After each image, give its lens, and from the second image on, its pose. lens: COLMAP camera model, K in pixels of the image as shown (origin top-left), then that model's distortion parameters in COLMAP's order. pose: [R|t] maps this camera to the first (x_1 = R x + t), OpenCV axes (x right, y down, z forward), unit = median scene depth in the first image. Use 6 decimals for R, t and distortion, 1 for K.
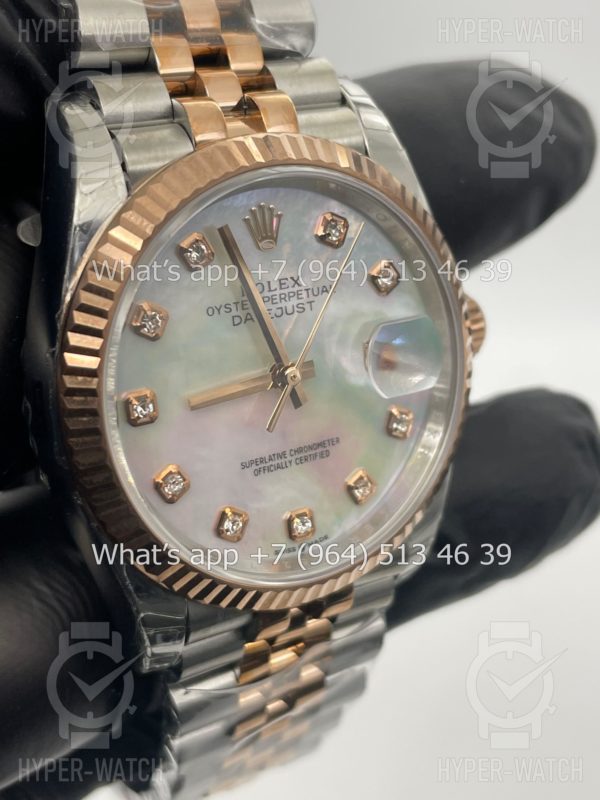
lens RADIAL K [[1246.5, 0, 303.1], [0, 1246.5, 381.4], [0, 0, 1]] dist [0.026443, -0.059460]
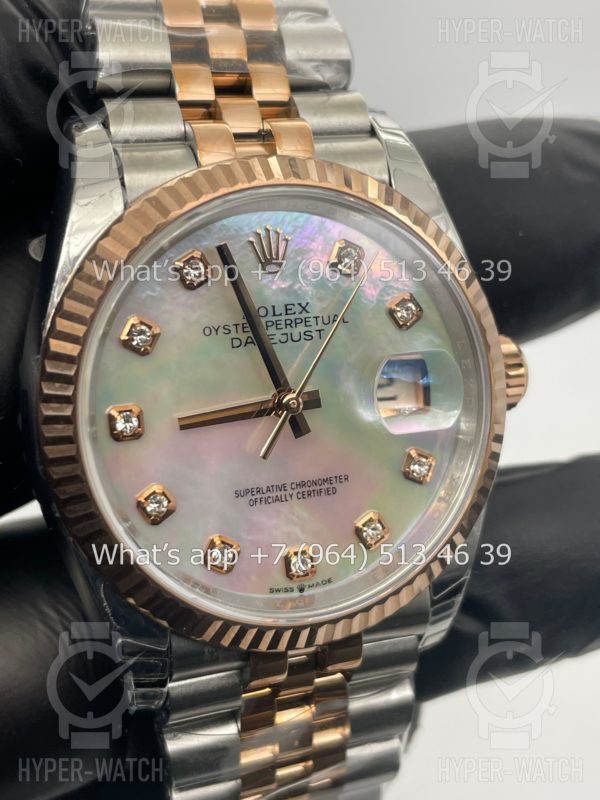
lens RADIAL K [[1246.5, 0, 303.1], [0, 1246.5, 381.4], [0, 0, 1]] dist [0.026443, -0.059460]
pose [[0.979316, 0.035257, -0.199241, 0.190220], [-0.057048, 0.992865, -0.104713, 0.078823], [0.194128, 0.113913, 0.974340, 0.059849]]
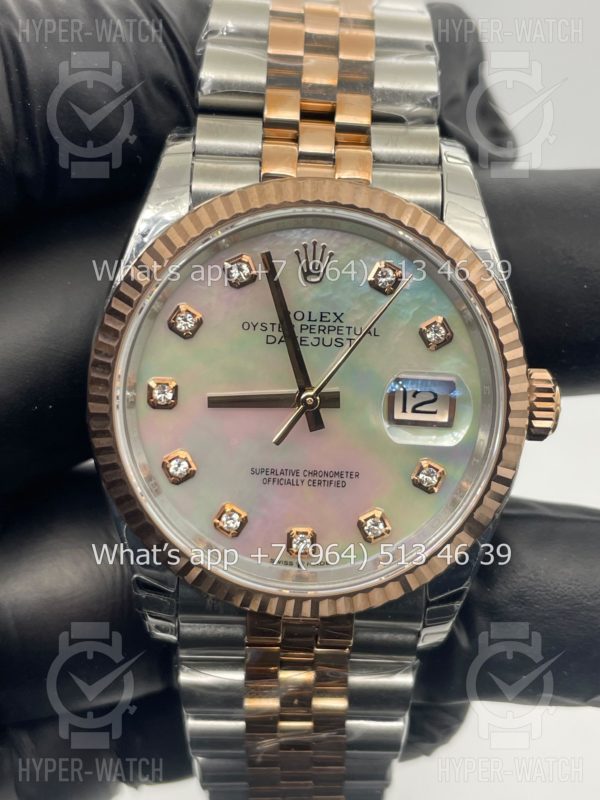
lens RADIAL K [[1246.5, 0, 303.1], [0, 1246.5, 381.4], [0, 0, 1]] dist [0.026443, -0.059460]
pose [[0.851671, 0.185965, -0.489973, 0.510288], [-0.234521, 0.971329, -0.038983, 0.023086], [0.468676, 0.148110, 0.870865, 0.053308]]
